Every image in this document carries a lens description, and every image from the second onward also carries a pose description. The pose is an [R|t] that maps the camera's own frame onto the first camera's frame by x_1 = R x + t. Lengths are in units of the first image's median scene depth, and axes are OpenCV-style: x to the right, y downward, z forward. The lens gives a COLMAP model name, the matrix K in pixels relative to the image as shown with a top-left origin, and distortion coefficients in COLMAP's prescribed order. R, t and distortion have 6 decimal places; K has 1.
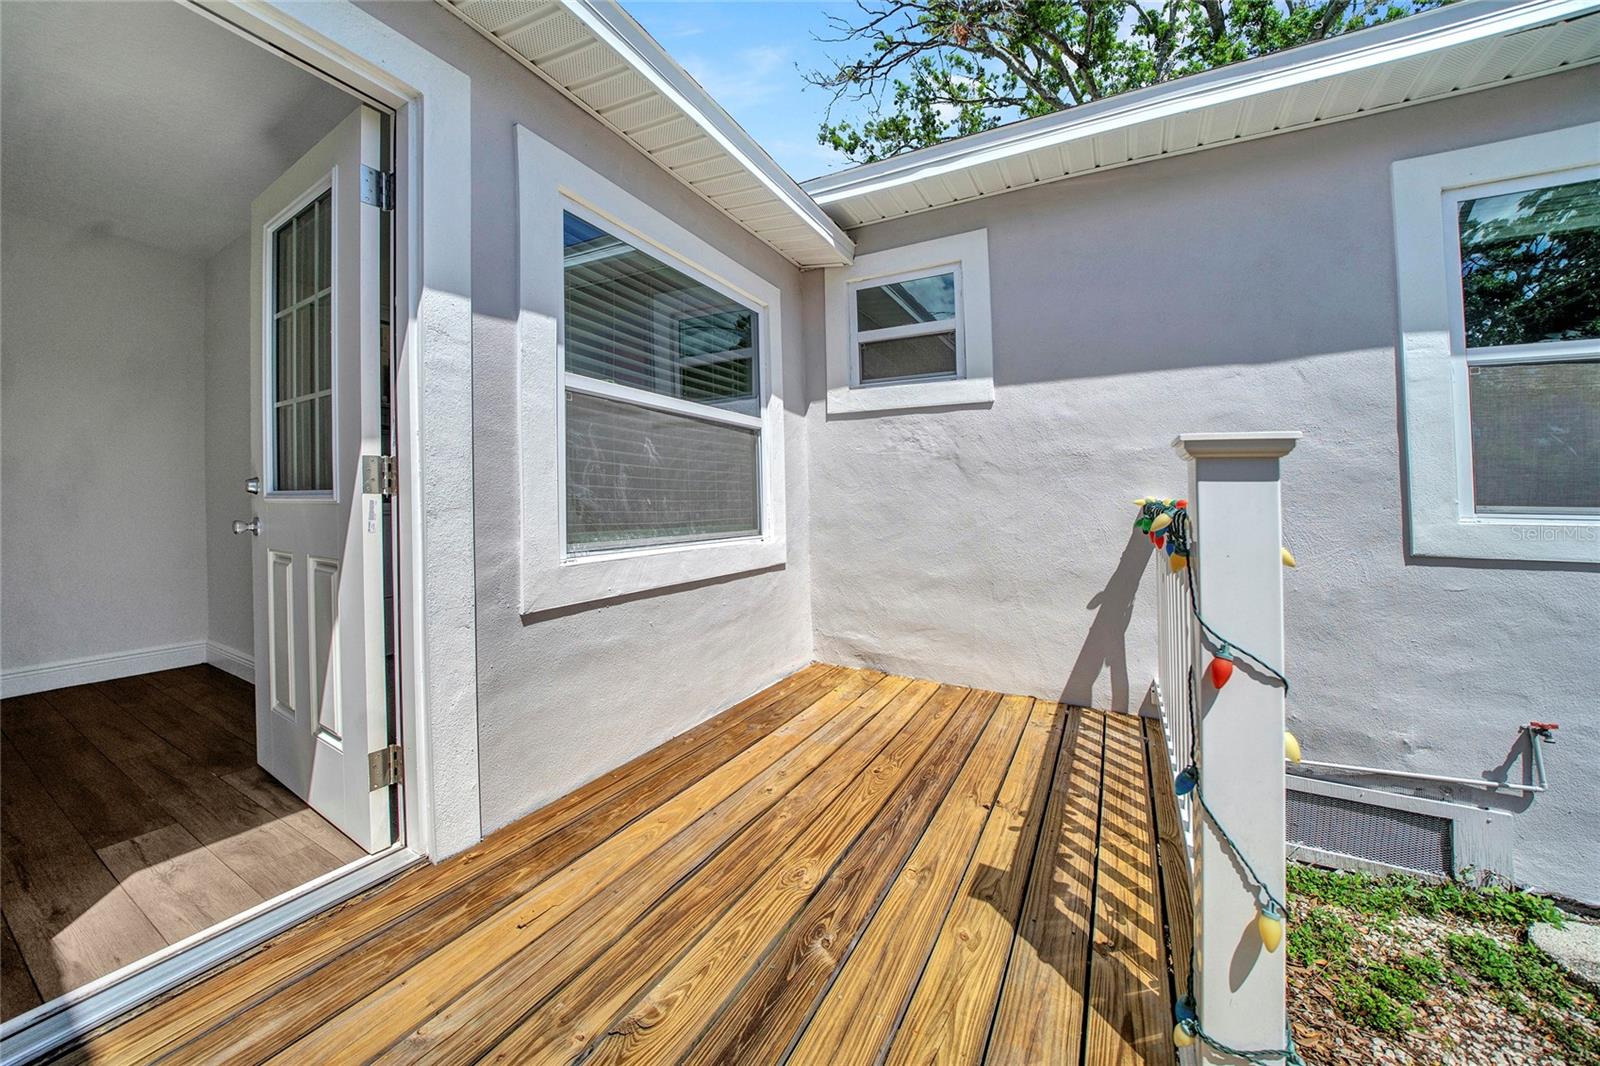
lens RADIAL K [[551.9, 0, 750.5], [0, 551.9, 513.7], [0, 0, 1]] dist [-0.017538, 0.000004]
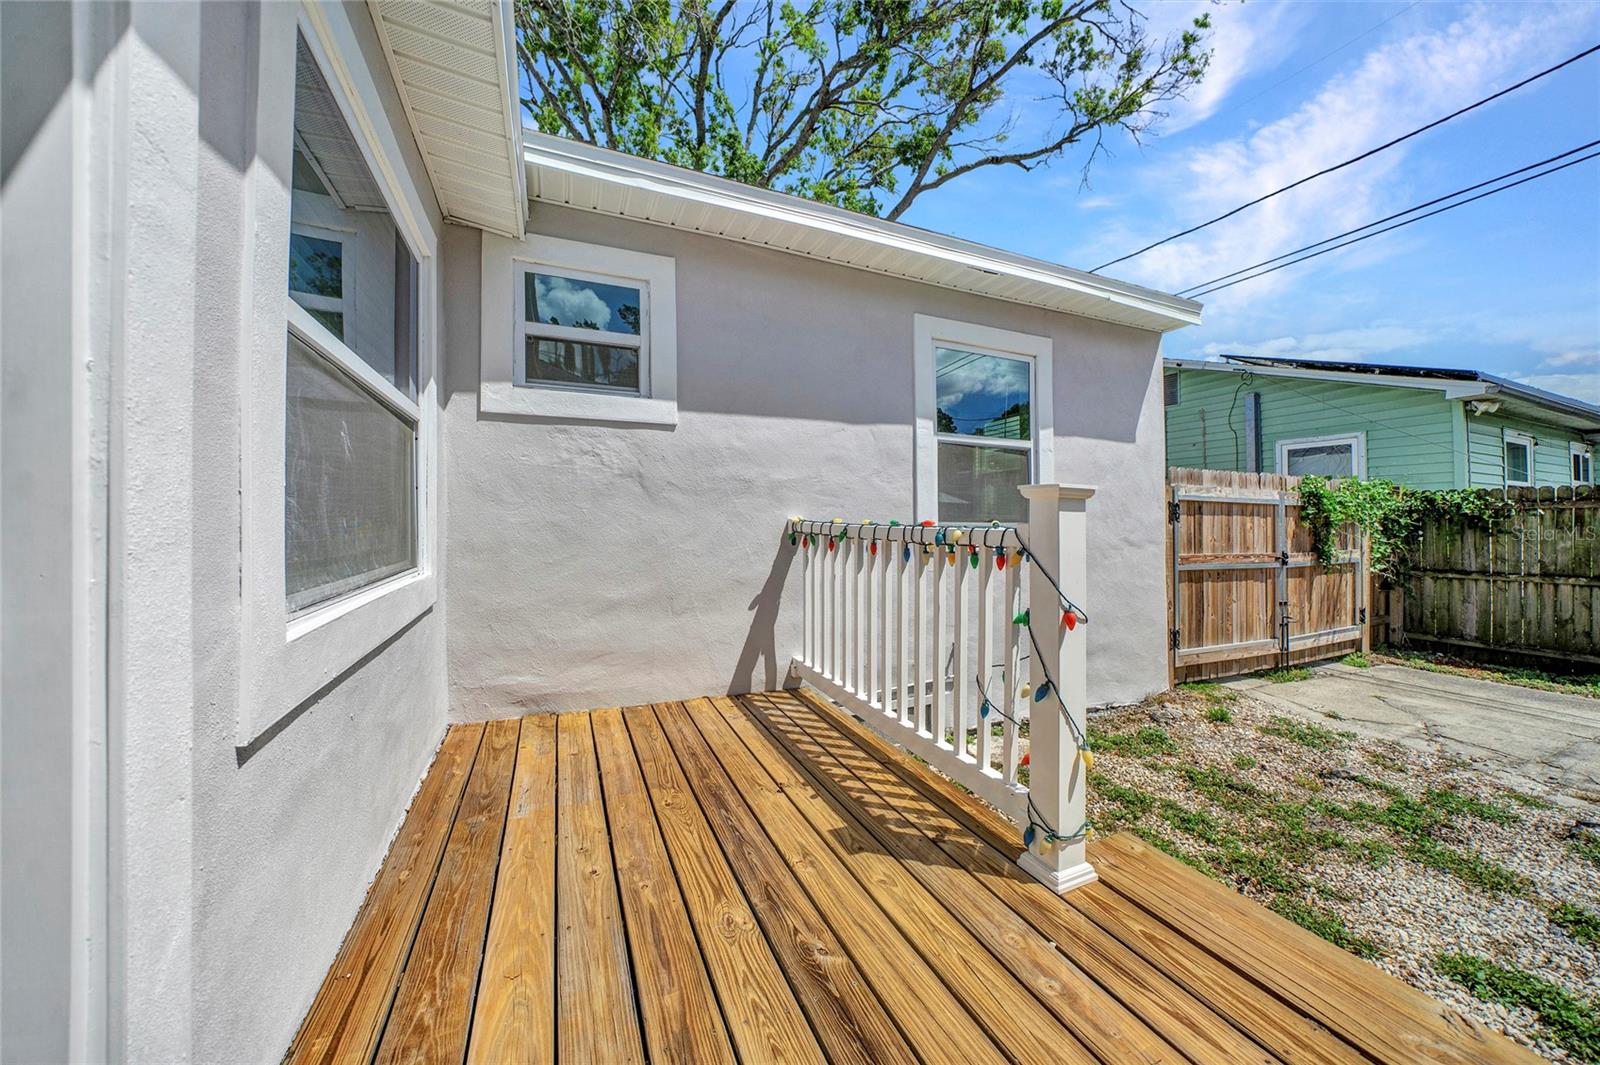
lens RADIAL K [[575.8, 0, 799.0], [0, 575.8, 530.3], [0, 0, 1]] dist [-0.018724, 0.000393]
pose [[0.606551, -0.016967, 0.794864, -0.320299], [0.017733, 0.999812, 0.007809, -0.007529], [-0.794847, 0.009359, 0.606738, 0.164550]]
